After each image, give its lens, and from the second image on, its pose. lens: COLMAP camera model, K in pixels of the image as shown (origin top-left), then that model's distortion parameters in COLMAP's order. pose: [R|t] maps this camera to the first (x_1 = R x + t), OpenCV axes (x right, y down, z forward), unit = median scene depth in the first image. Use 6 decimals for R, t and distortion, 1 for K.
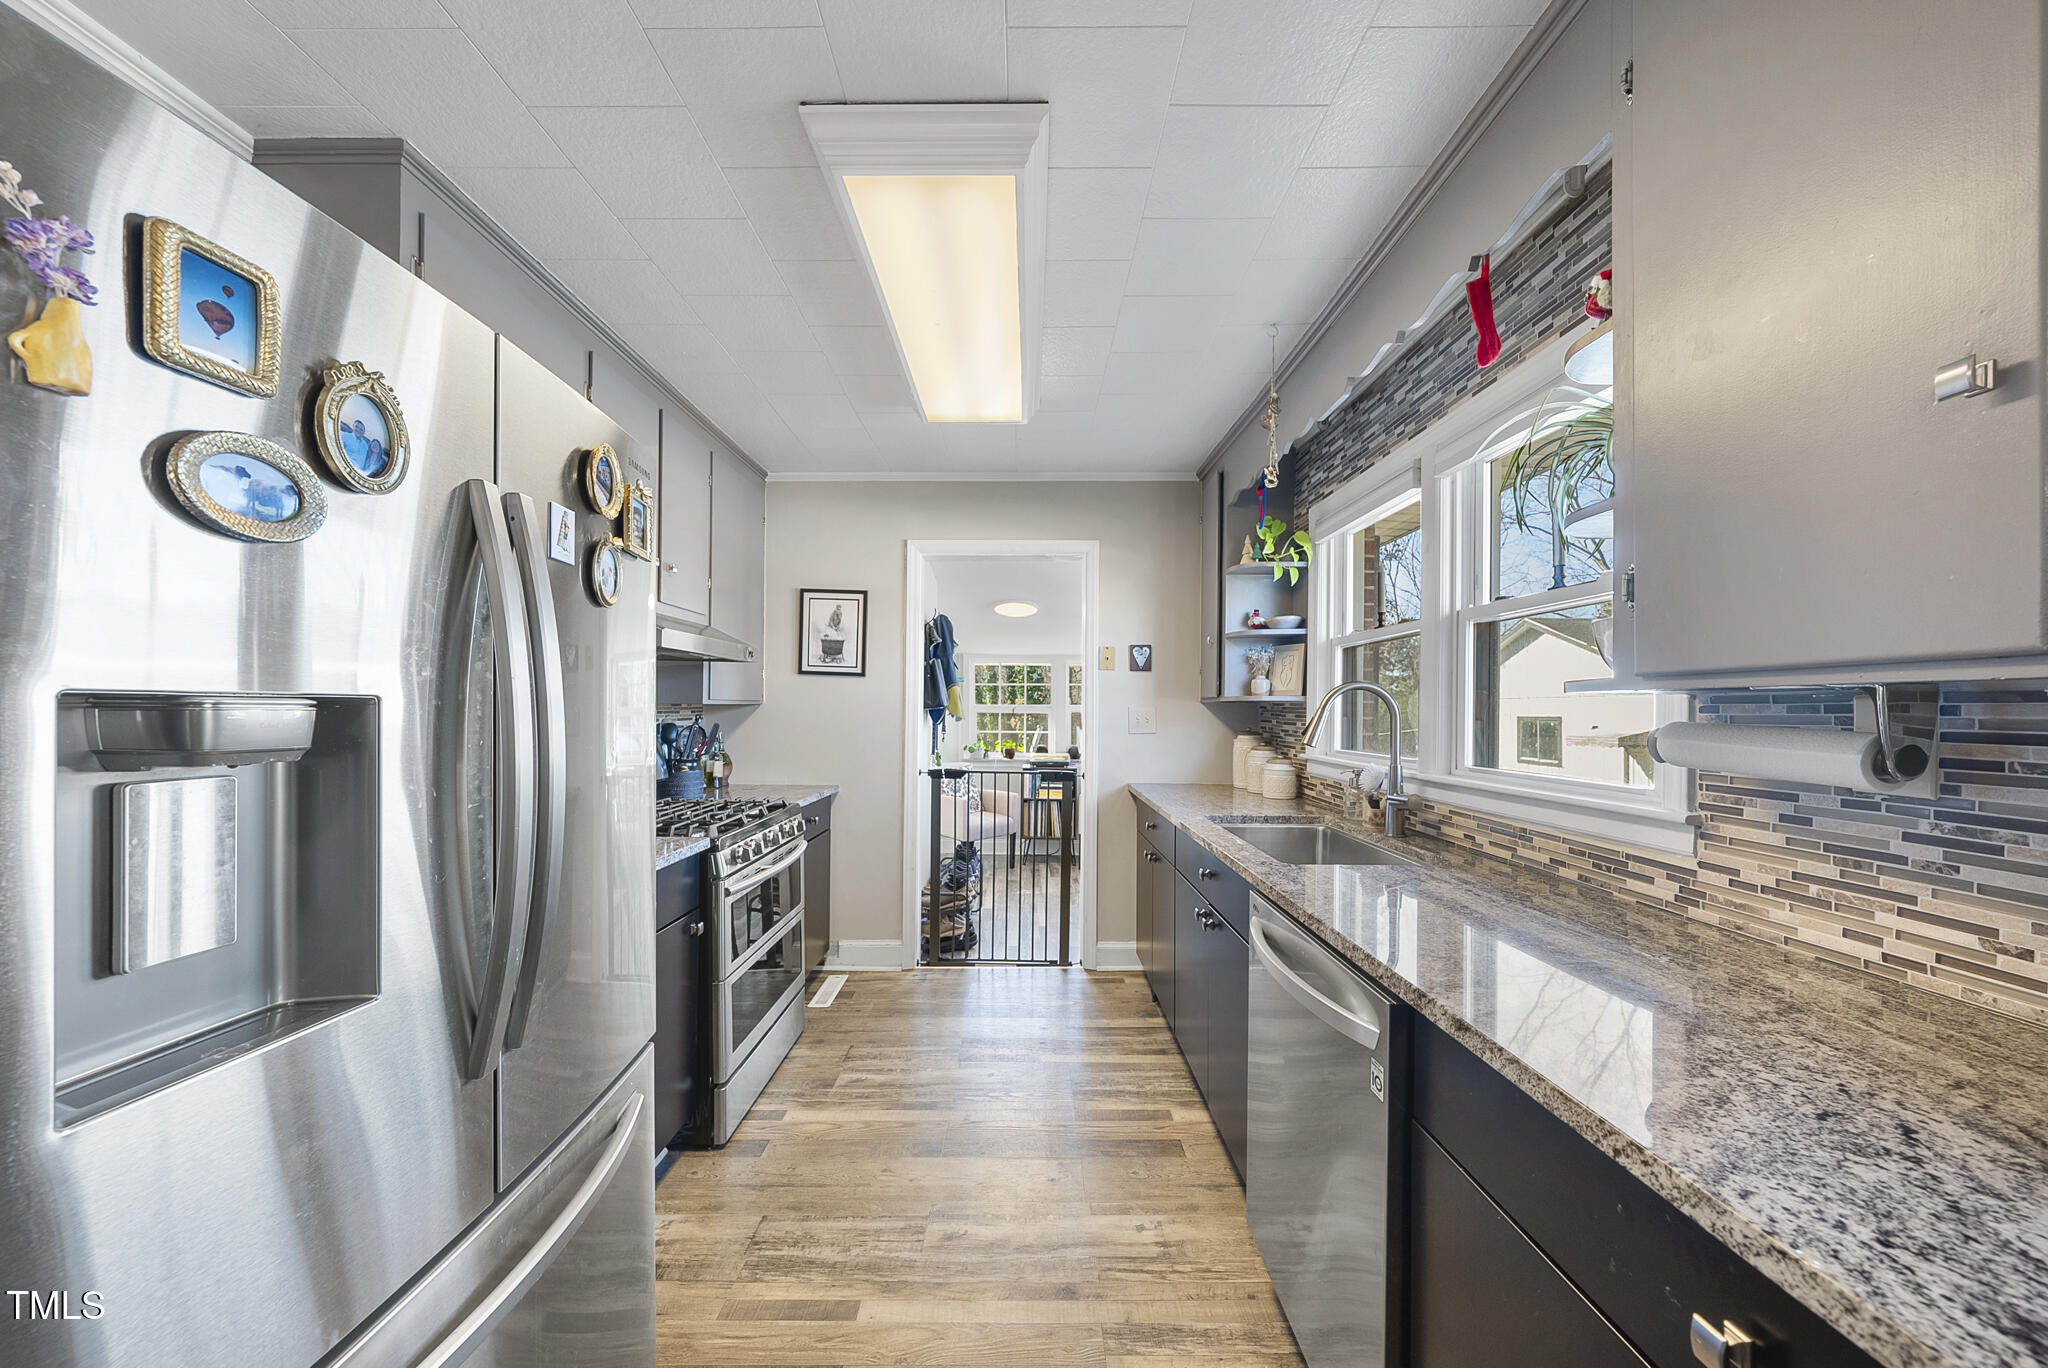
lens RADIAL K [[695.5, 0, 1024.0], [0, 695.5, 684.0], [0, 0, 1]] dist [-0.000416, 0.000000]
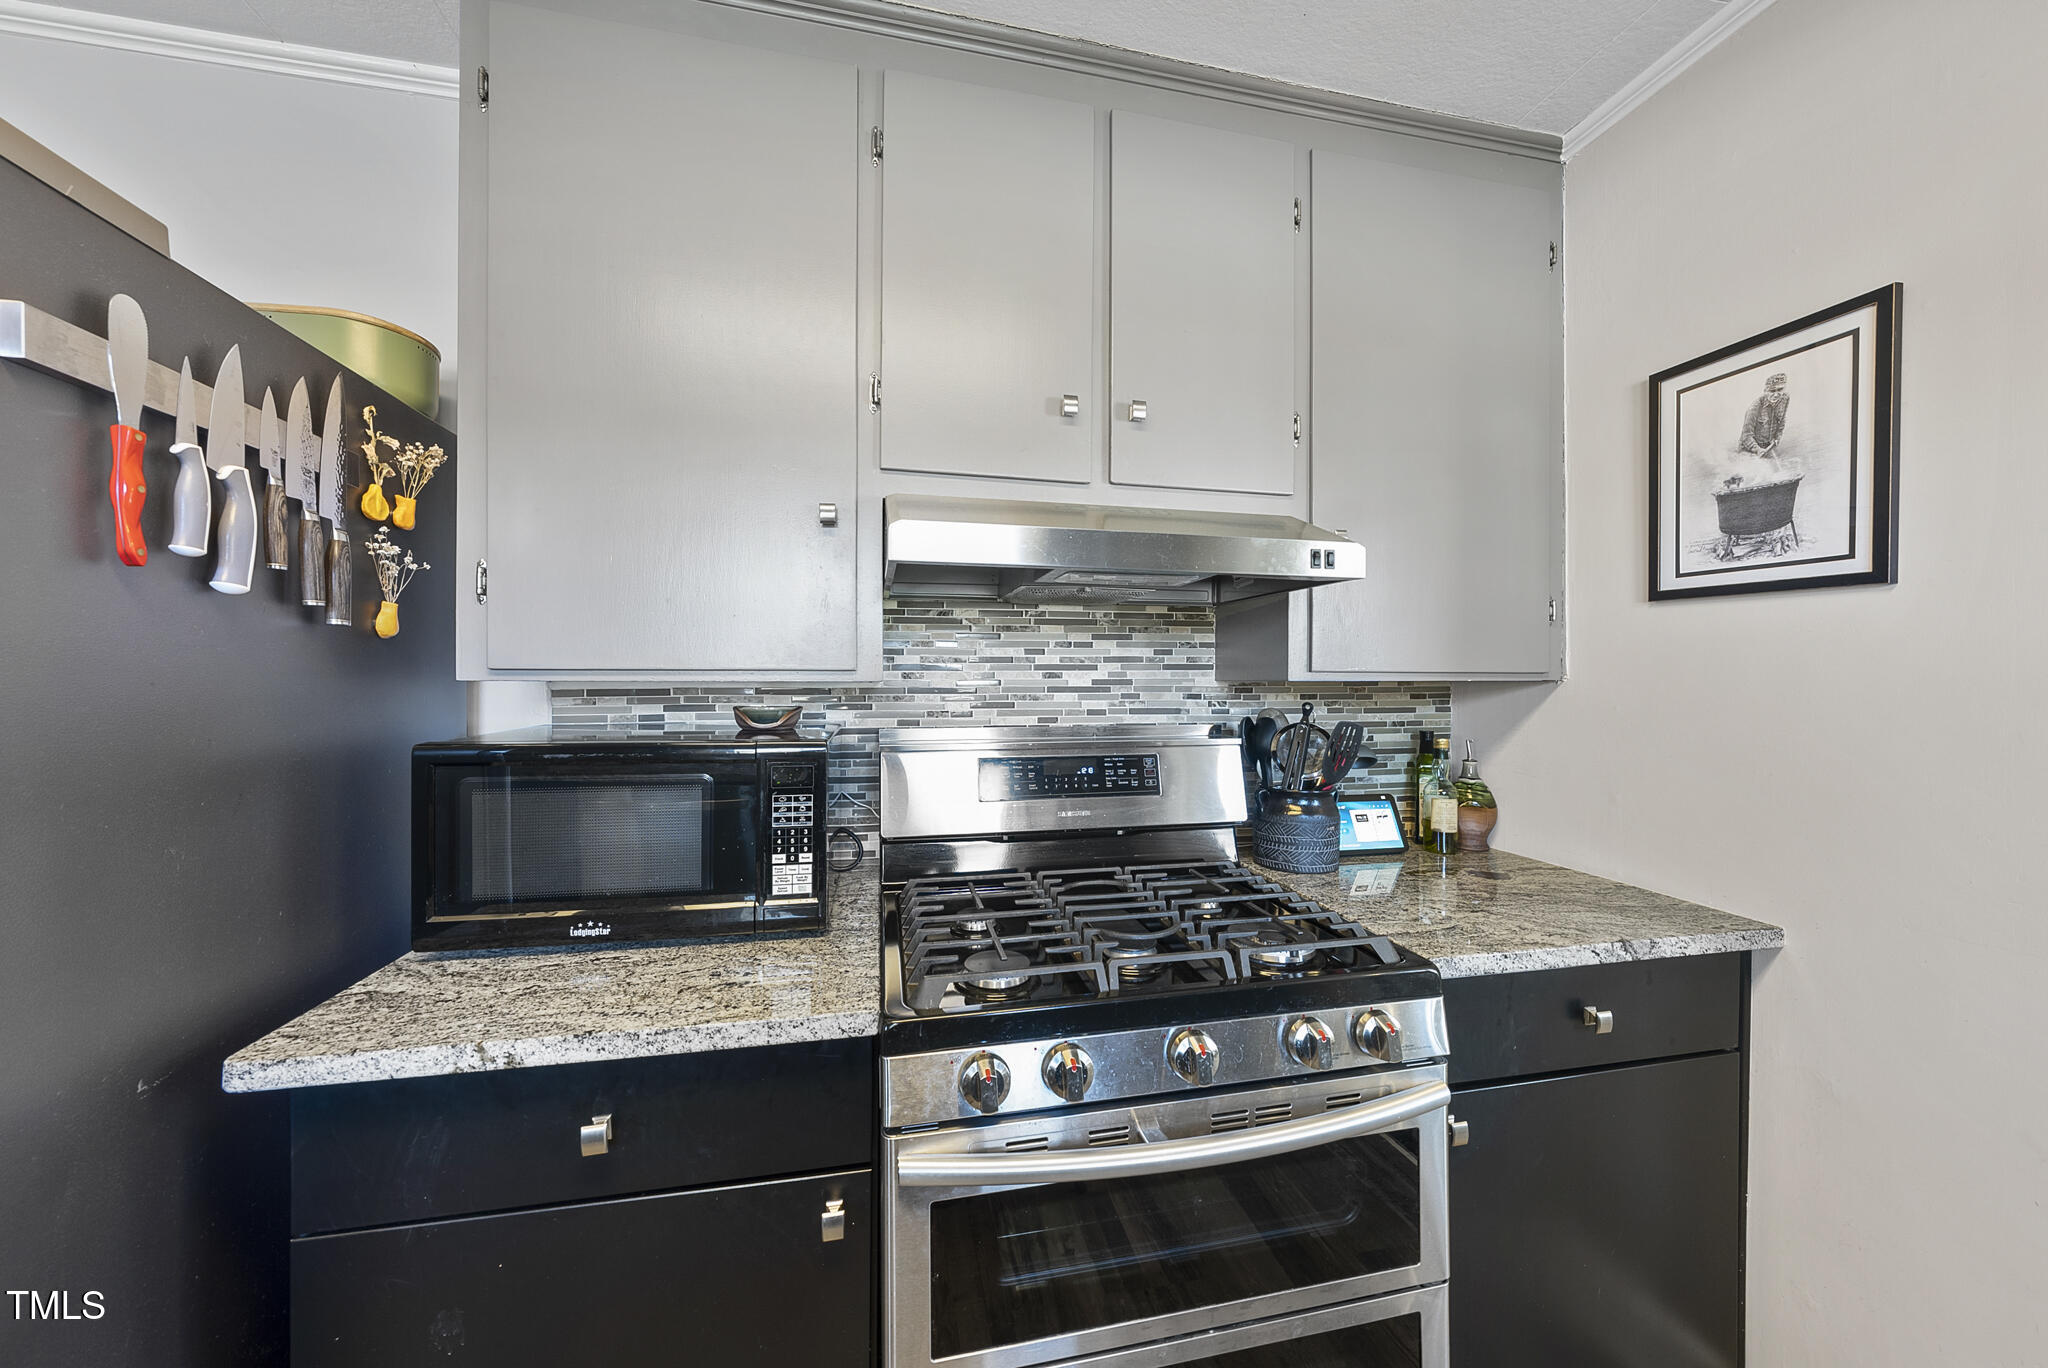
lens RADIAL K [[704.4, 0, 1024.0], [0, 704.4, 684.0], [0, 0, 1]] dist [-0.000873, -0.000106]
pose [[0.217644, -0.000578, -0.976028, -0.020430], [0.033470, 0.999416, 0.006872, 0.018295], [0.975454, -0.034163, 0.217536, 0.606461]]
